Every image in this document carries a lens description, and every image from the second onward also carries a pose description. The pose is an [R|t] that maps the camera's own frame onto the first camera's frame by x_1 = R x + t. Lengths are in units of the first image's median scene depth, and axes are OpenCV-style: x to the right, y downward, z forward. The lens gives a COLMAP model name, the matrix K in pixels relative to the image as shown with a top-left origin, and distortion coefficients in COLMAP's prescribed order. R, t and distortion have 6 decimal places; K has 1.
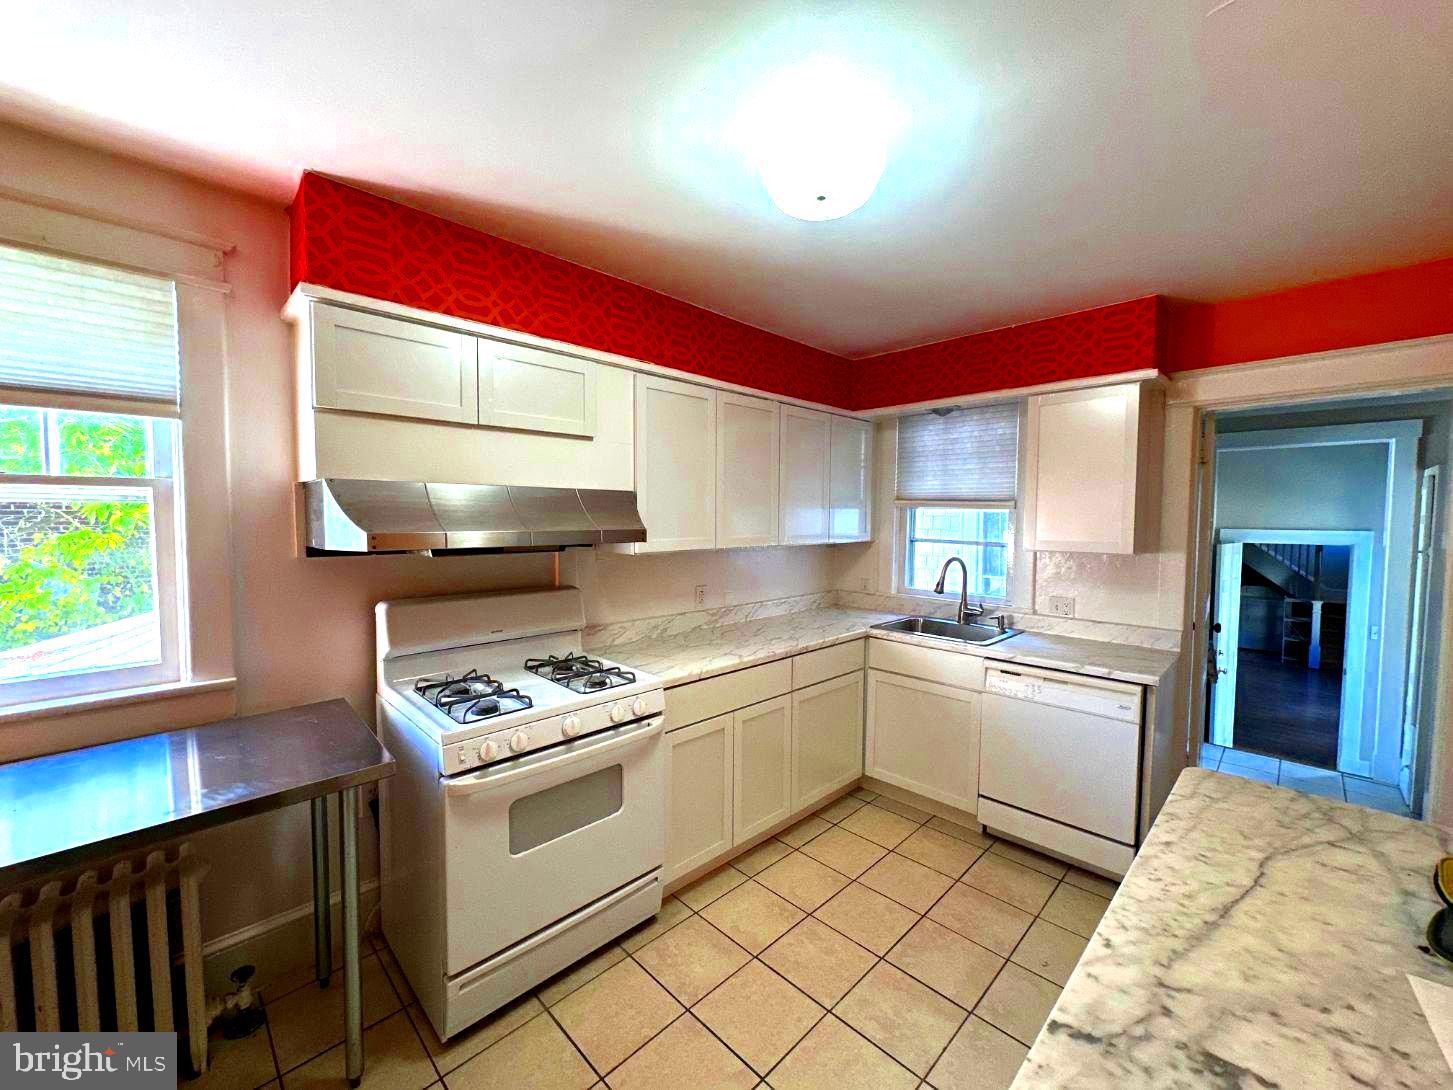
lens RADIAL K [[581.8, 0, 720.8], [0, 581.8, 540.4], [0, 0, 1]] dist [-0.004324, 0.001208]
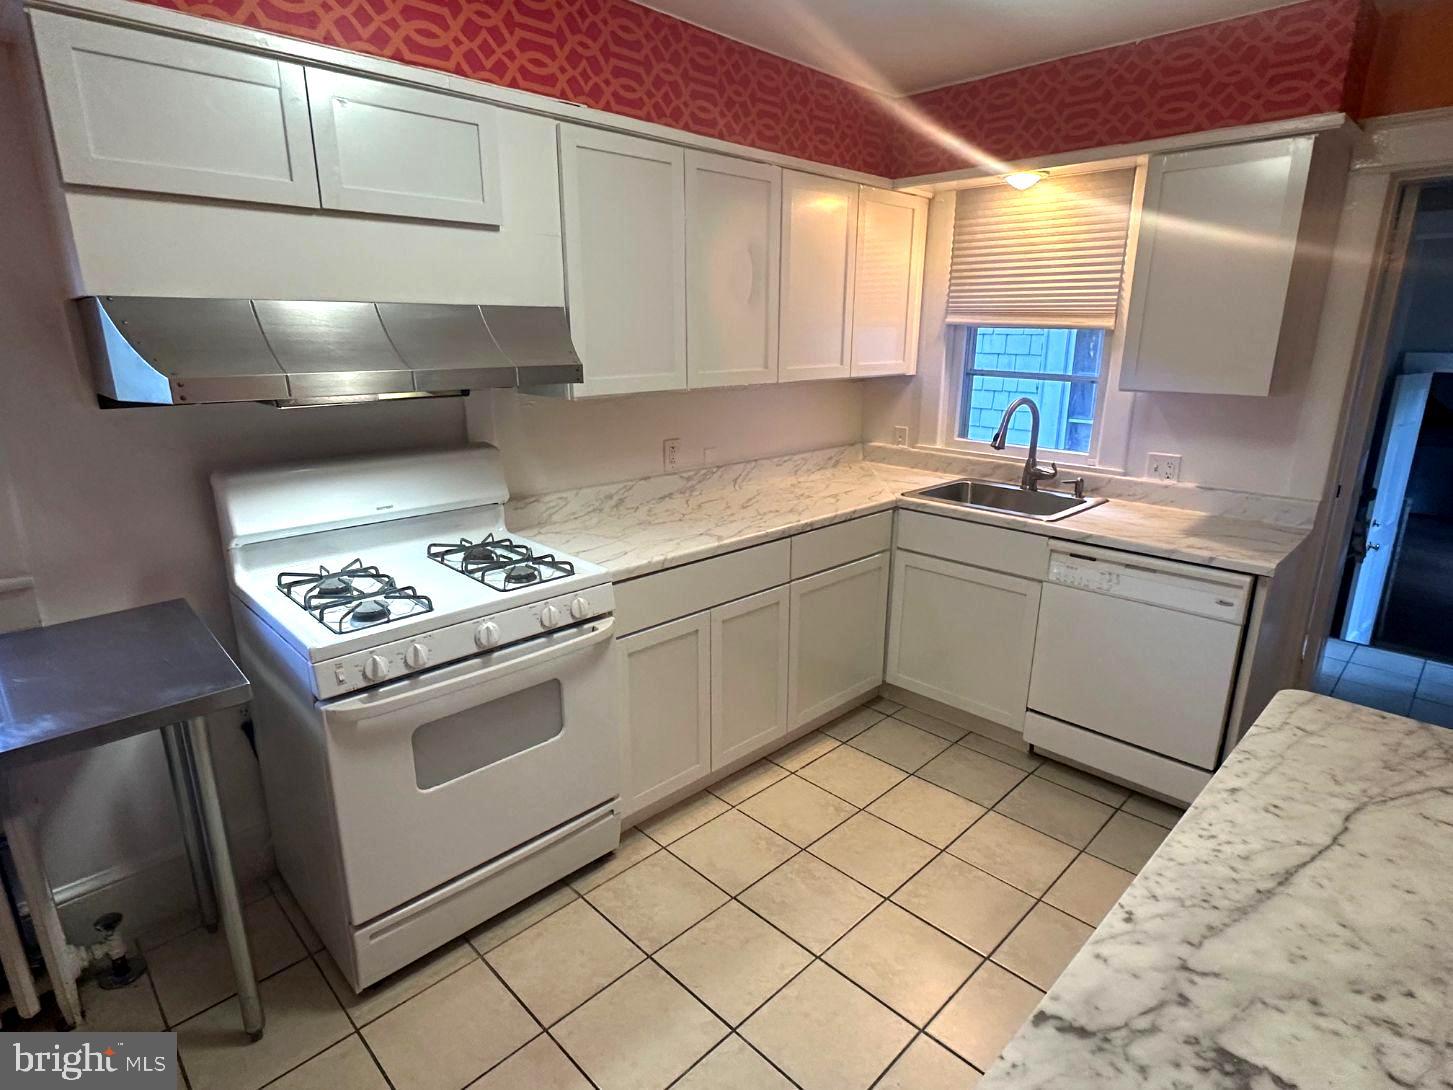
lens RADIAL K [[785.1, 0, 719.4], [0, 785.1, 542.9], [0, 0, 1]] dist [-0.004586, 0.000020]
pose [[0.999989, -0.004683, -0.000637, 0.043296], [0.004709, 0.975659, 0.219242, -0.017495], [-0.000405, -0.219243, 0.975670, 0.025865]]
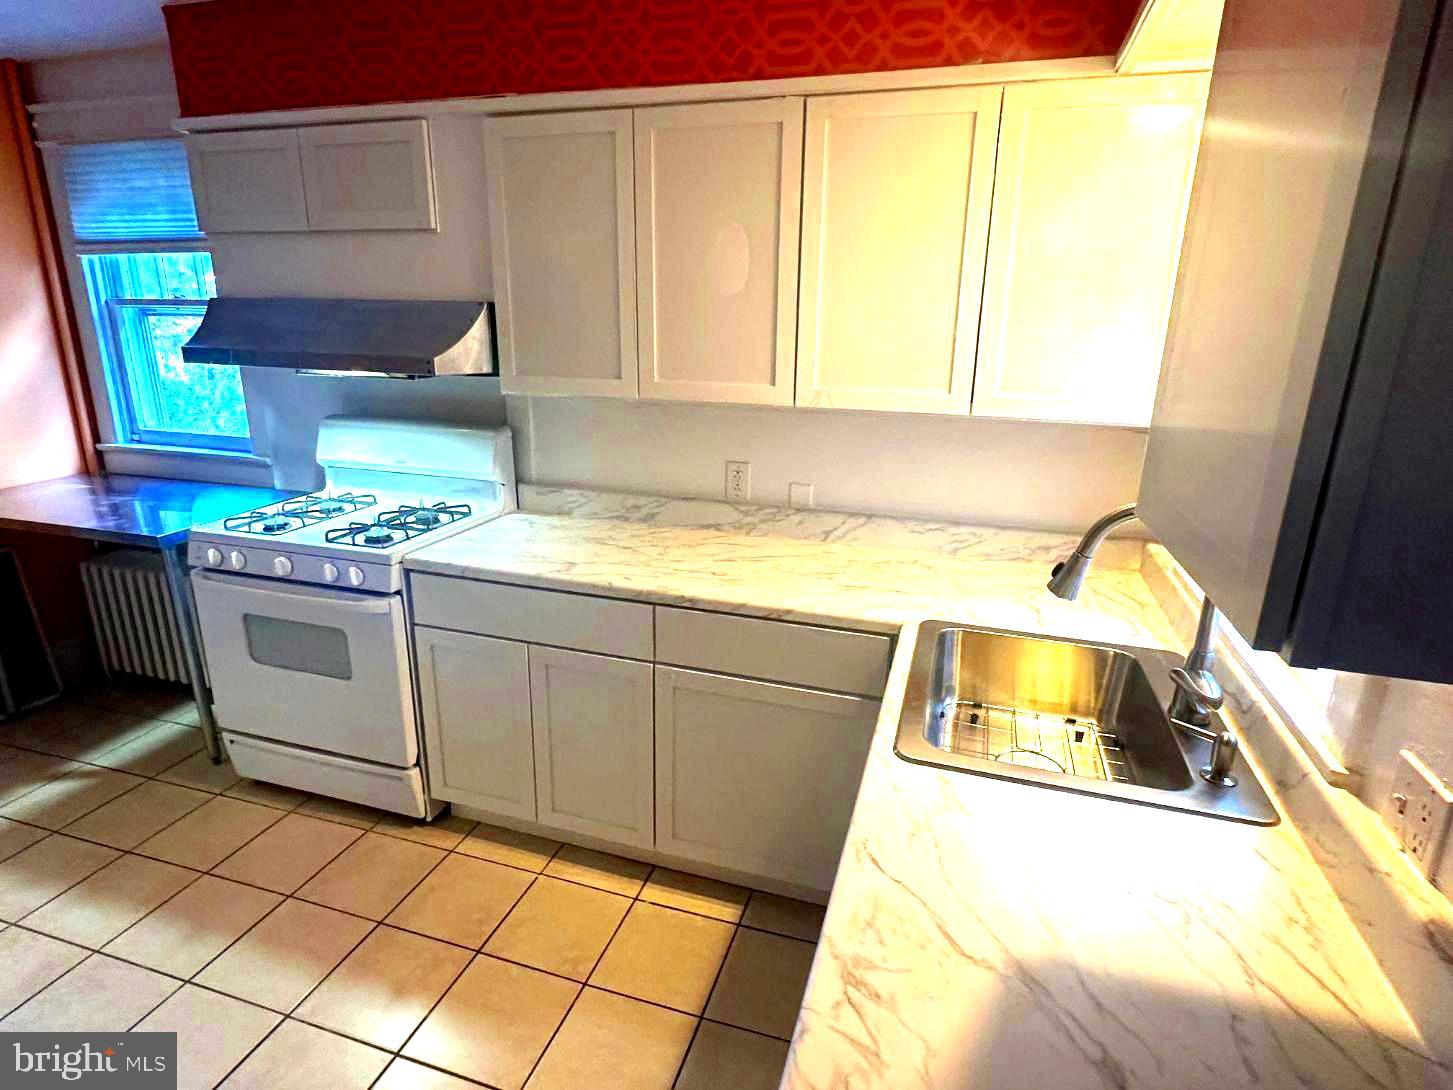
lens RADIAL K [[727.3, 0, 728.3], [0, 727.3, 533.8], [0, 0, 1]] dist [-0.011364, 0.000300]
pose [[0.487147, 0.239910, -0.839721, 1.007784], [-0.061961, 0.968599, 0.240785, -0.052641], [0.871119, -0.065267, 0.486715, 1.011057]]
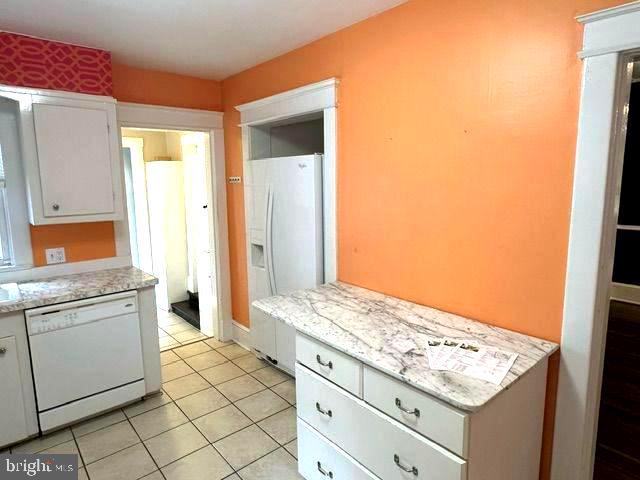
lens RADIAL K [[390.8, 0, 314.4], [0, 390.8, 241.0], [0, 0, 1]] dist [-0.001061, -0.001098]
pose [[0.077262, -0.169381, 0.982517, -0.421153], [0.069863, 0.983961, 0.164136, -0.054775], [-0.994560, 0.055960, 0.087856, 0.407985]]
